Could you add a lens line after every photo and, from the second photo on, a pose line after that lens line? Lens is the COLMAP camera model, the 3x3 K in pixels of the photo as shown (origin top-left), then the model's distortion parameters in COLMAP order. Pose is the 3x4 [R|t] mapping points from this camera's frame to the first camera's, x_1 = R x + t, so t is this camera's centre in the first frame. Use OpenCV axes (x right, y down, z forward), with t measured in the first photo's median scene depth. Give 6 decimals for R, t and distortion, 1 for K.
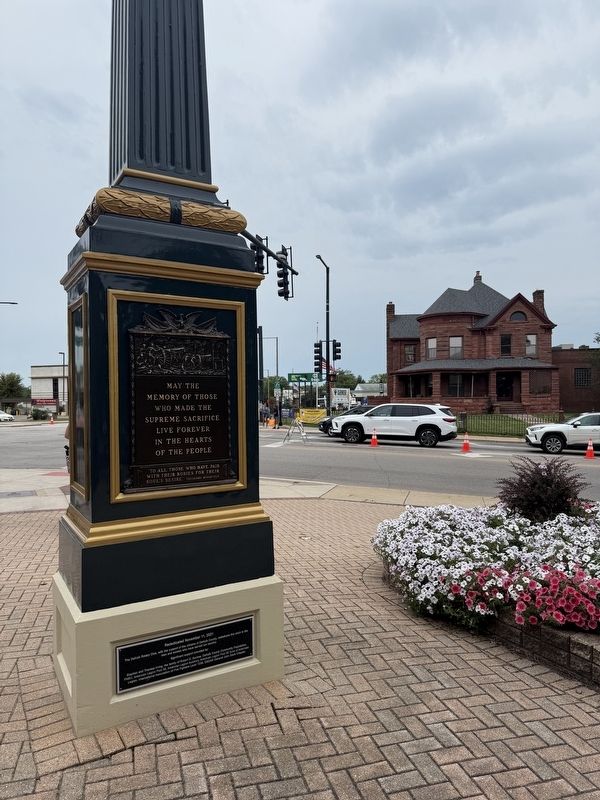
lens RADIAL K [[550.8, 0, 300.7], [0, 550.8, 403.1], [0, 0, 1]] dist [0.146760, -0.264243]
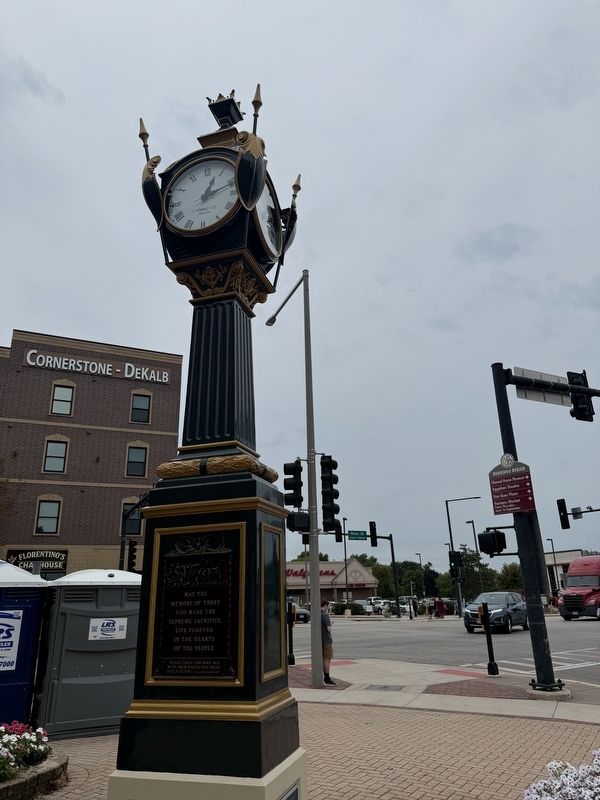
lens RADIAL K [[546.8, 0, 300.0], [0, 546.8, 400.0], [0, 0, 1]] dist [0.042609, -0.034754]
pose [[0.655961, -0.259580, -0.708755, 1.026433], [0.021321, 0.945001, -0.326371, -0.035705], [0.754494, 0.198975, 0.625418, 0.267939]]
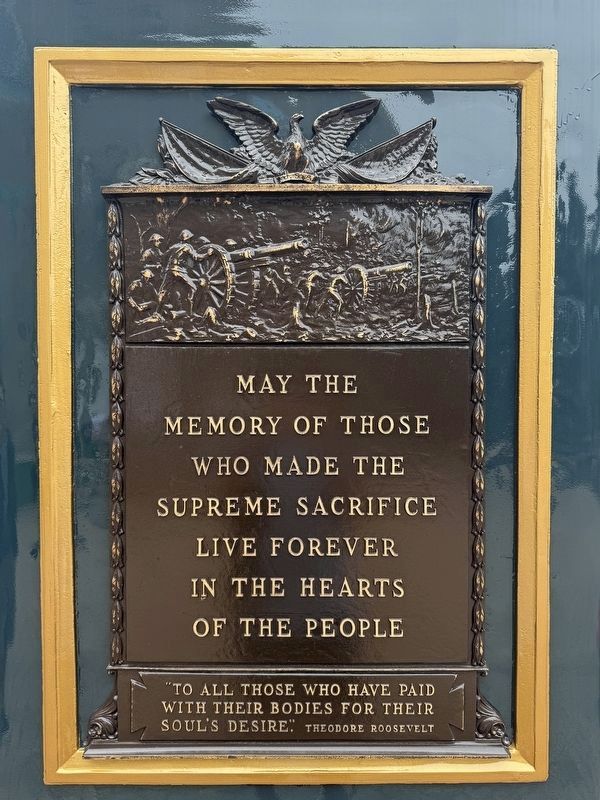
lens RADIAL K [[550.8, 0, 300.7], [0, 550.8, 403.1], [0, 0, 1]] dist [0.146760, -0.264243]
pose [[0.855377, 0.027774, -0.517262, -0.071602], [-0.010290, 0.999276, 0.036641, -0.031985], [0.517905, -0.026019, 0.855043, 0.777366]]
